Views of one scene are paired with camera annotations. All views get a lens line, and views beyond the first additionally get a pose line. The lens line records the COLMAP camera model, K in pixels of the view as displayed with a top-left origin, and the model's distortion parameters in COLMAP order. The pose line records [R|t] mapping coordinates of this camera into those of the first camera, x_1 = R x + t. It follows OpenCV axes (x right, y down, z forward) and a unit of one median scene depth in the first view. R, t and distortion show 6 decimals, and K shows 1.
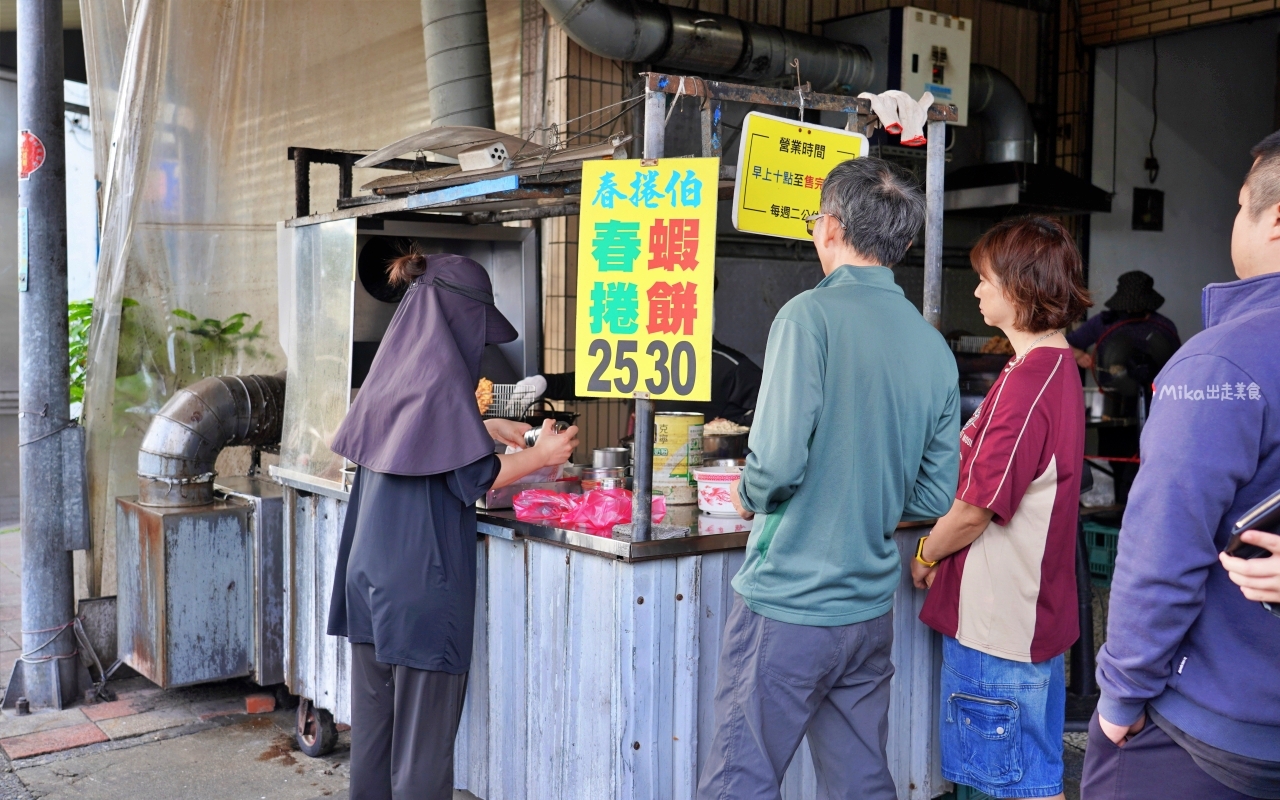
lens RADIAL K [[1682.1, 0, 640.0], [0, 1682.1, 400.0], [0, 0, 1]] dist [0.013093, 0.011794]
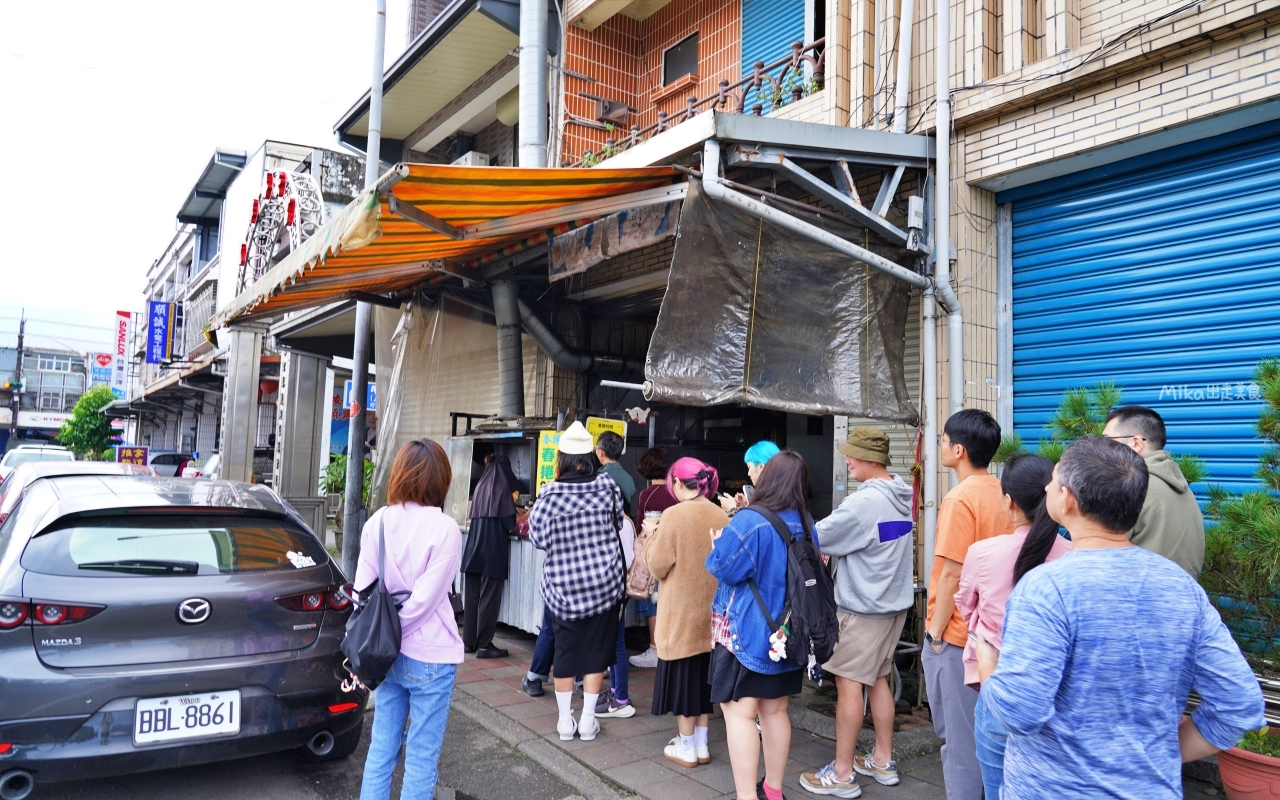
lens RADIAL K [[865.4, 0, 640.0], [0, 865.4, 400.0], [0, 0, 1]] dist [-0.000392, 0.000000]
pose [[0.999194, 0.019020, 0.035350, 0.068999], [-0.014494, 0.992156, -0.124166, 0.011262], [-0.037435, 0.123554, 0.991632, -0.516842]]
